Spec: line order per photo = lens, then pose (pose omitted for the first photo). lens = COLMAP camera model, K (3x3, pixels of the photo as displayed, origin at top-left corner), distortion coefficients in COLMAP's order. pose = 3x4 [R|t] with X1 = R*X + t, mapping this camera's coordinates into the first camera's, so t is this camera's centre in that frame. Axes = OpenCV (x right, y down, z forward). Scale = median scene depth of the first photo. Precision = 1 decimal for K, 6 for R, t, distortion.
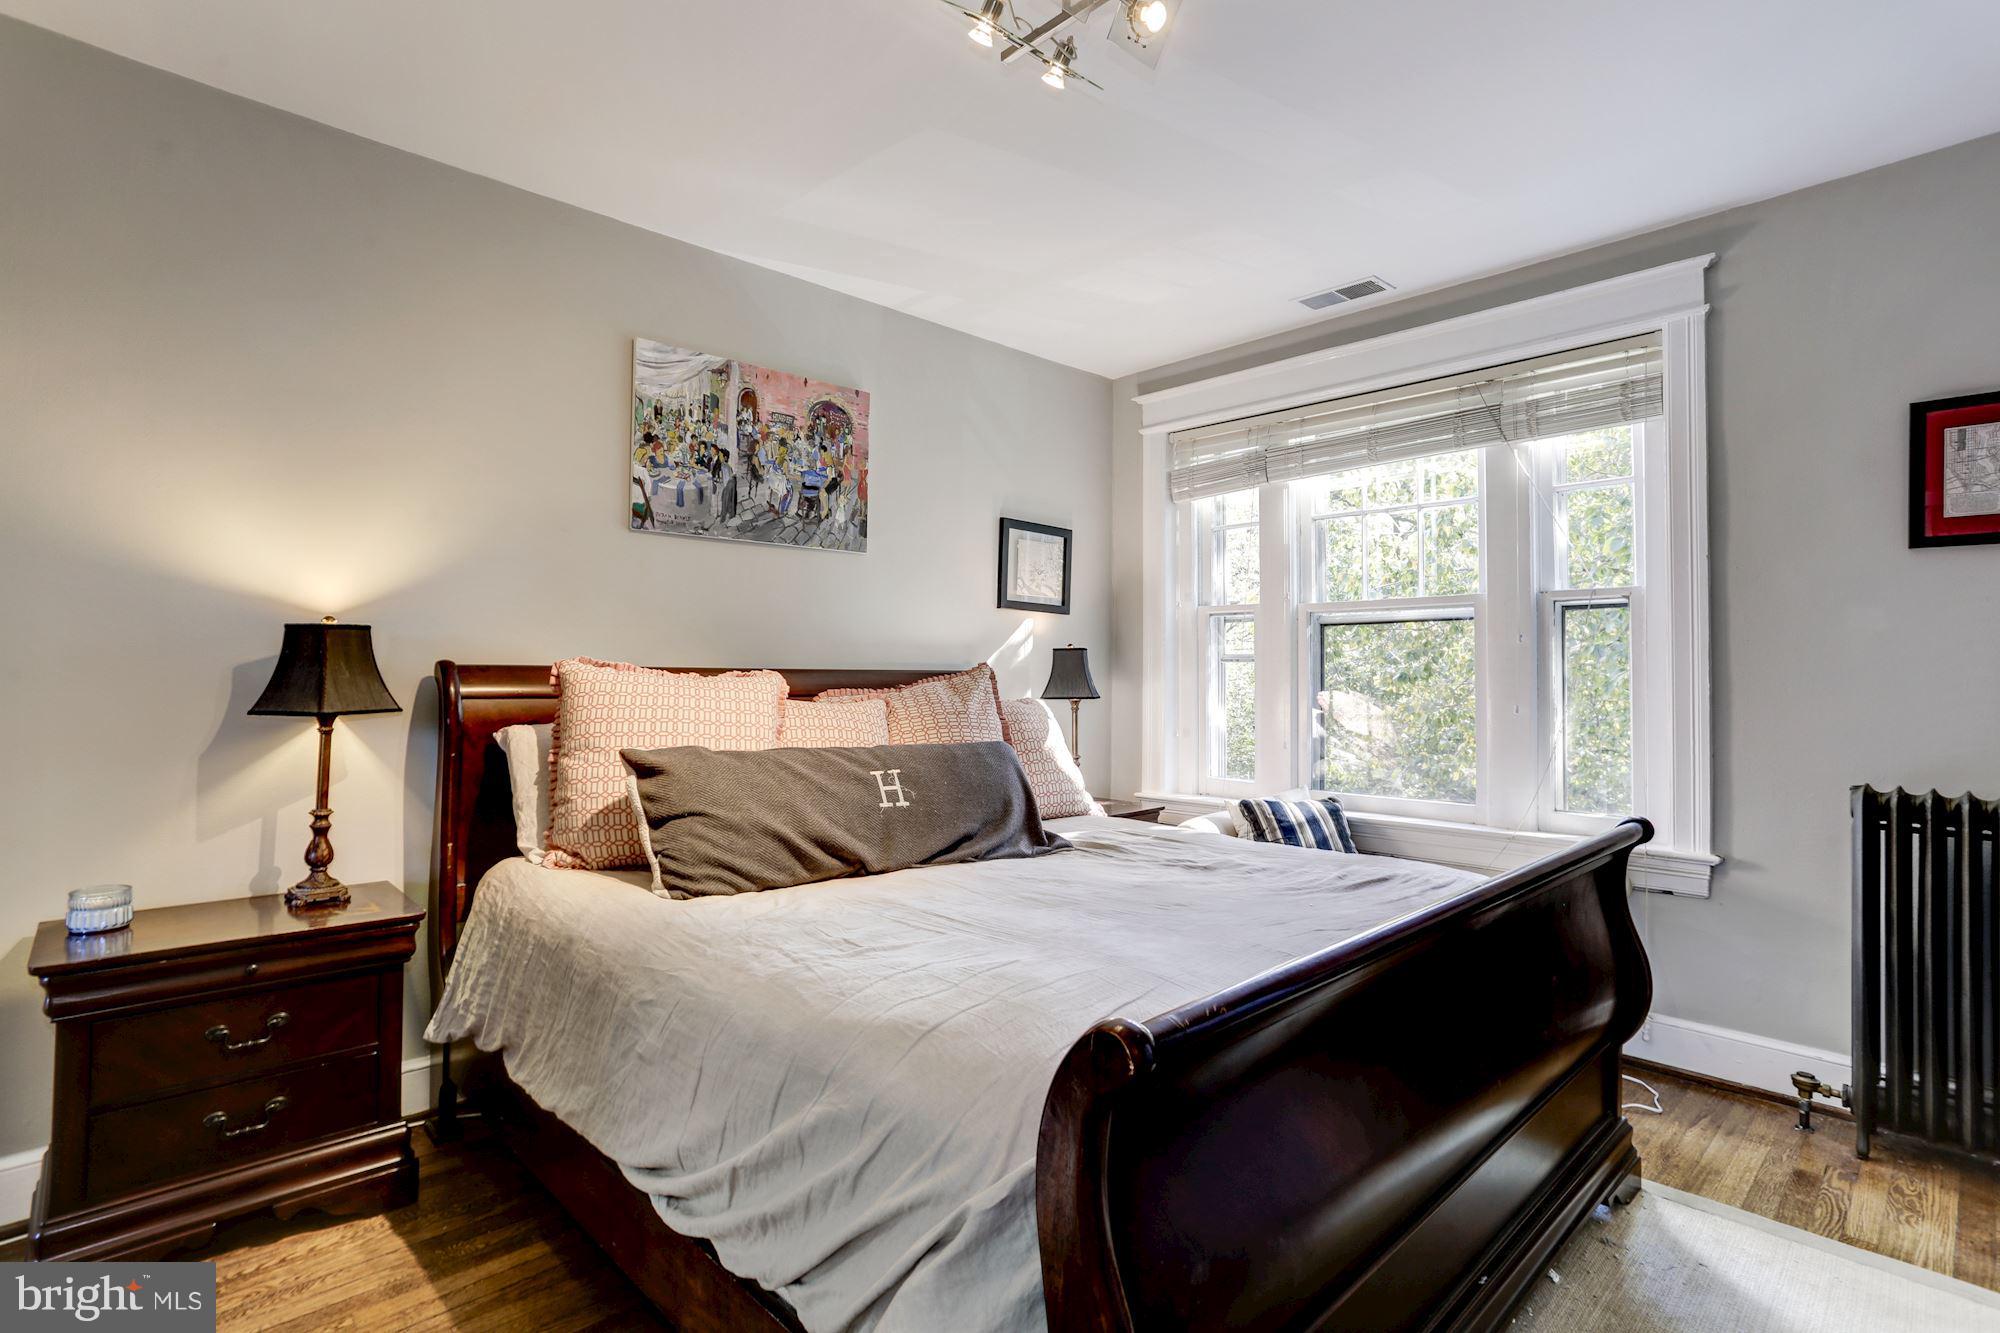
lens RADIAL K [[972.6, 0, 990.5], [0, 972.6, 664.7], [0, 0, 1]] dist [-0.028353, 0.005311]
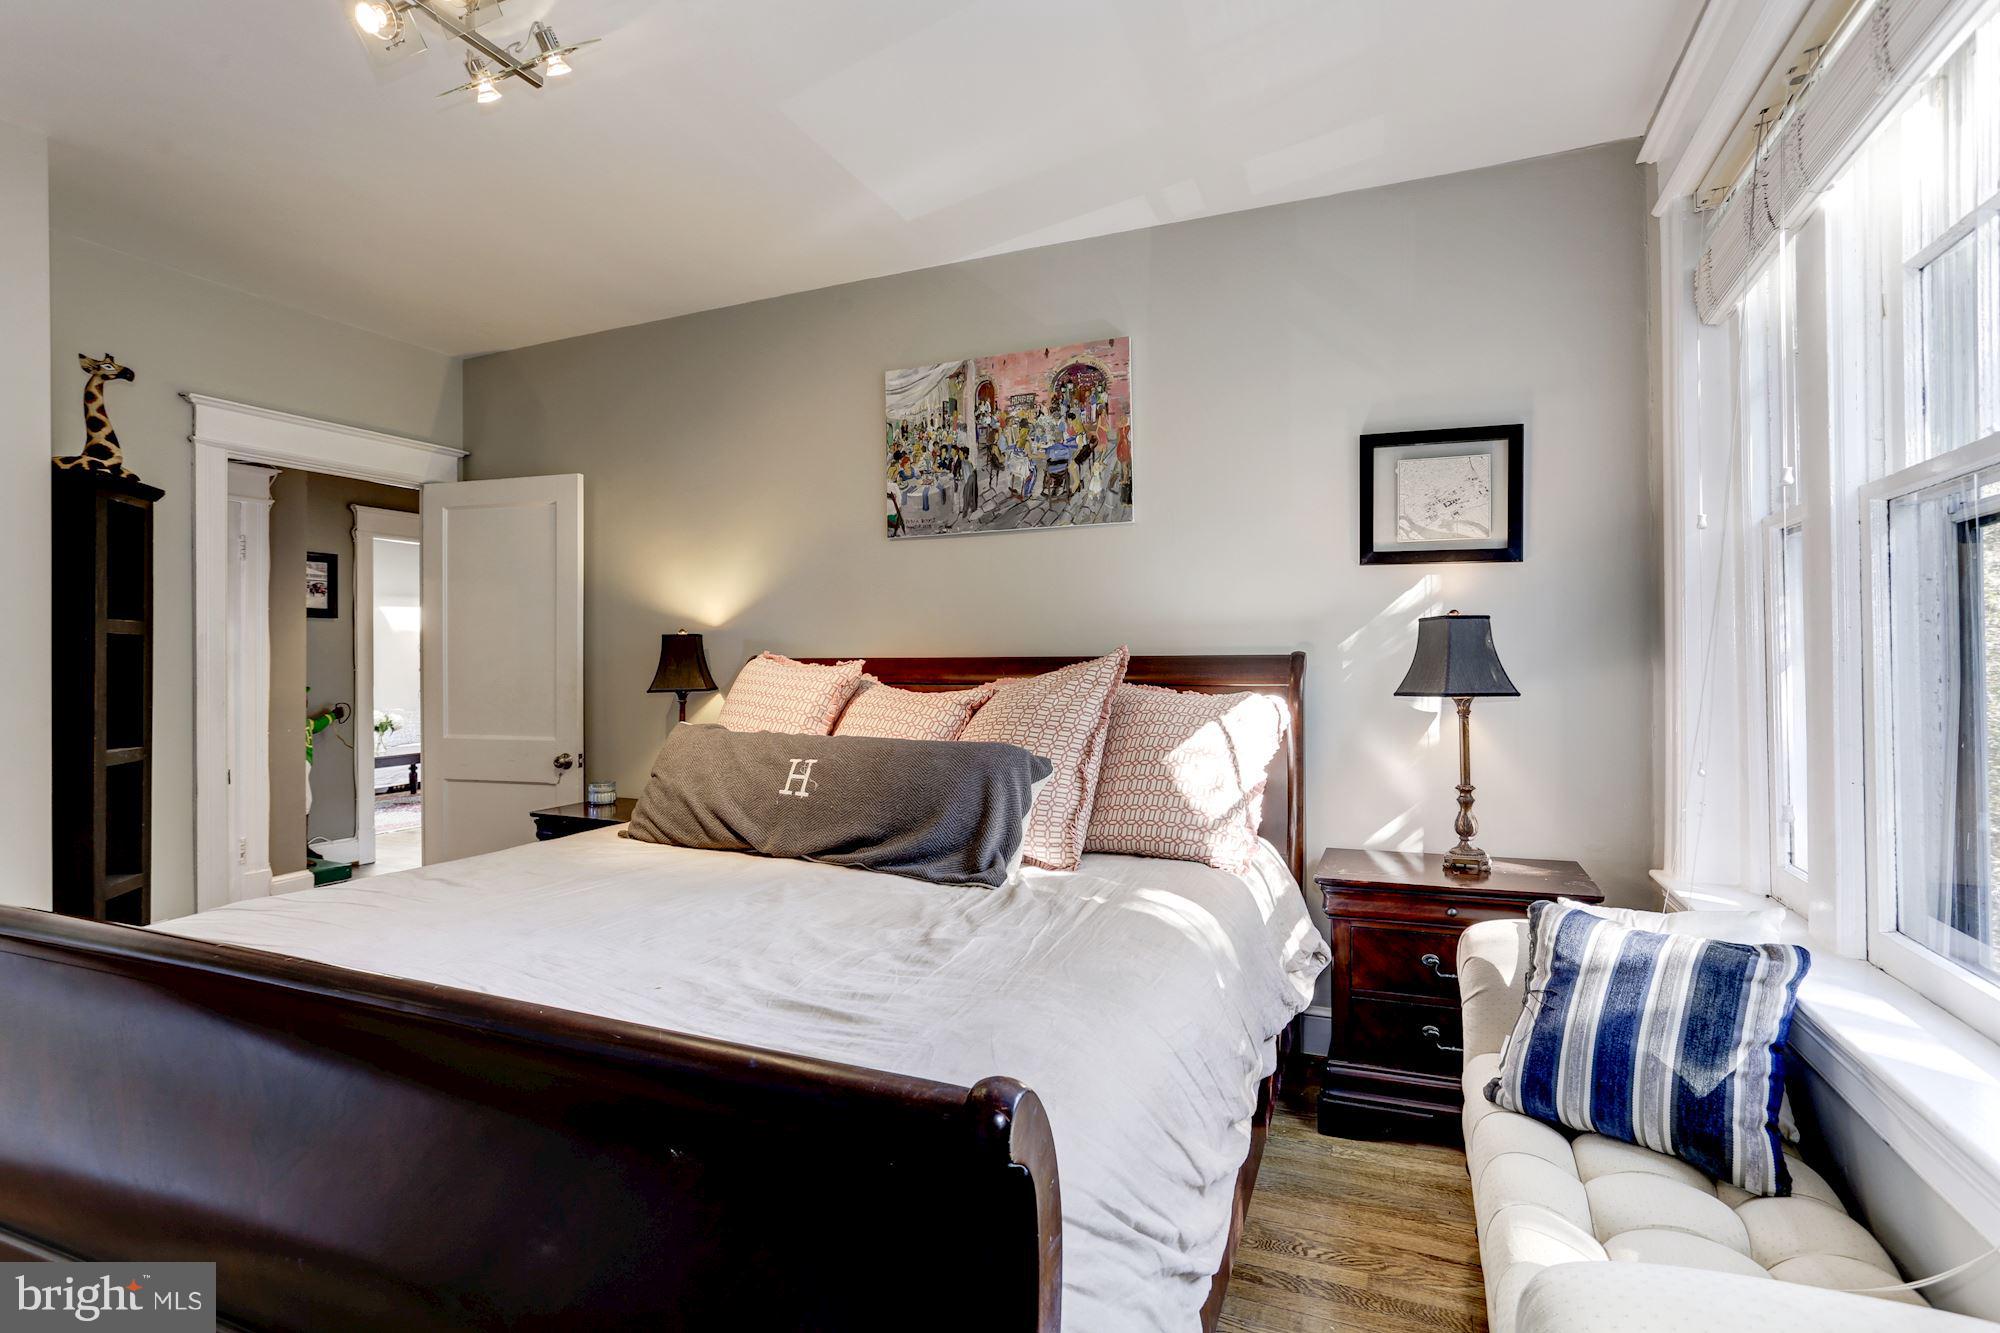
lens RADIAL K [[972.6, 0, 996.8], [0, 972.6, 663.8], [0, 0, 1]] dist [-0.028353, 0.005311]
pose [[0.404371, -0.004948, -0.914582, 0.670776], [0.019075, 0.999813, 0.003024, 0.008164], [0.914396, -0.018668, 0.404390, 0.583460]]
